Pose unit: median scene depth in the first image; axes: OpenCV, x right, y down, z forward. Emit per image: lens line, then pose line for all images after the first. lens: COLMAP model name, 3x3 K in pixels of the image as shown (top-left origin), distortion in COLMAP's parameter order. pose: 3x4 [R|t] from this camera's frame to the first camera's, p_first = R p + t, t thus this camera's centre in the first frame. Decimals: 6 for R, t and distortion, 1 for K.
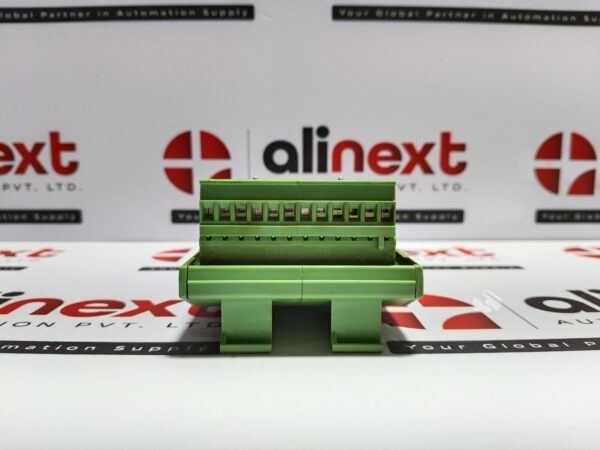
lens RADIAL K [[438.8, 0, 296.9], [0, 438.8, 223.4], [0, 0, 1]] dist [-0.034899, -0.027305]
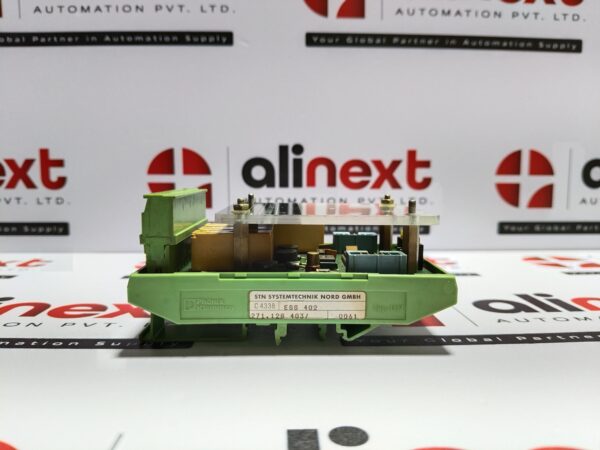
lens RADIAL K [[438.8, 0, 297.2], [0, 438.8, 225.2], [0, 0, 1]] dist [-0.034899, -0.027305]
pose [[0.999765, -0.001622, 0.021638, 0.035901], [0.002265, 0.999556, -0.029724, 0.008181], [-0.021580, 0.029766, 0.999324, -0.065322]]
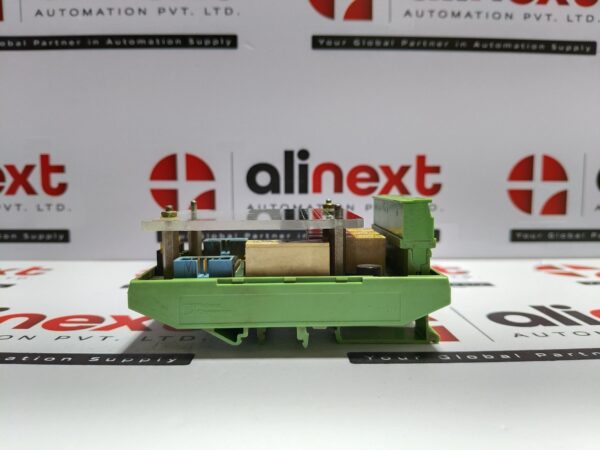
lens RADIAL K [[438.8, 0, 297.7], [0, 438.8, 226.0], [0, 0, 1]] dist [-0.034899, -0.027305]
pose [[0.999958, -0.000519, 0.009193, 0.037390], [0.000892, 0.999175, -0.040605, 0.002935], [-0.009164, 0.040611, 0.999133, -0.034964]]
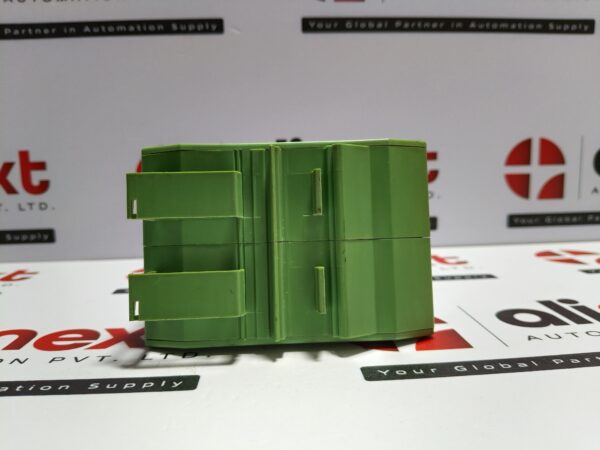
lens RADIAL K [[438.8, 0, 293.9], [0, 438.8, 221.5], [0, 0, 1]] dist [-0.034899, -0.027305]
pose [[0.998830, -0.030552, 0.037476, 0.011737], [0.030351, 0.999522, 0.005917, -0.039277], [-0.037638, -0.004773, 0.999280, -0.002502]]
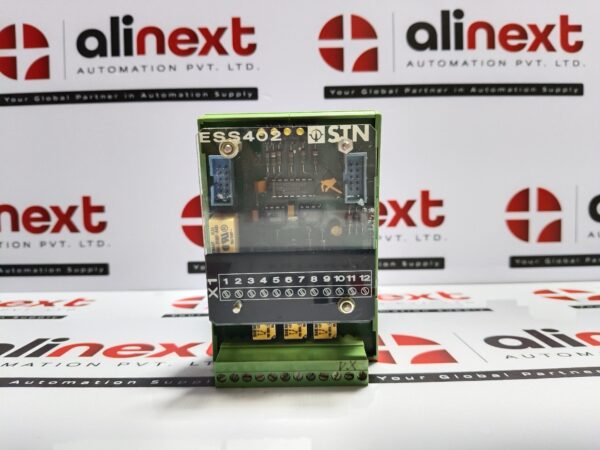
lens RADIAL K [[438.8, 0, 298.2], [0, 438.8, 226.4], [0, 0, 1]] dist [-0.034899, -0.027305]
pose [[0.999759, -0.017954, -0.012640, 0.019578], [0.016900, 0.996729, -0.079035, -0.030411], [0.014018, 0.078802, 0.996792, -0.150302]]
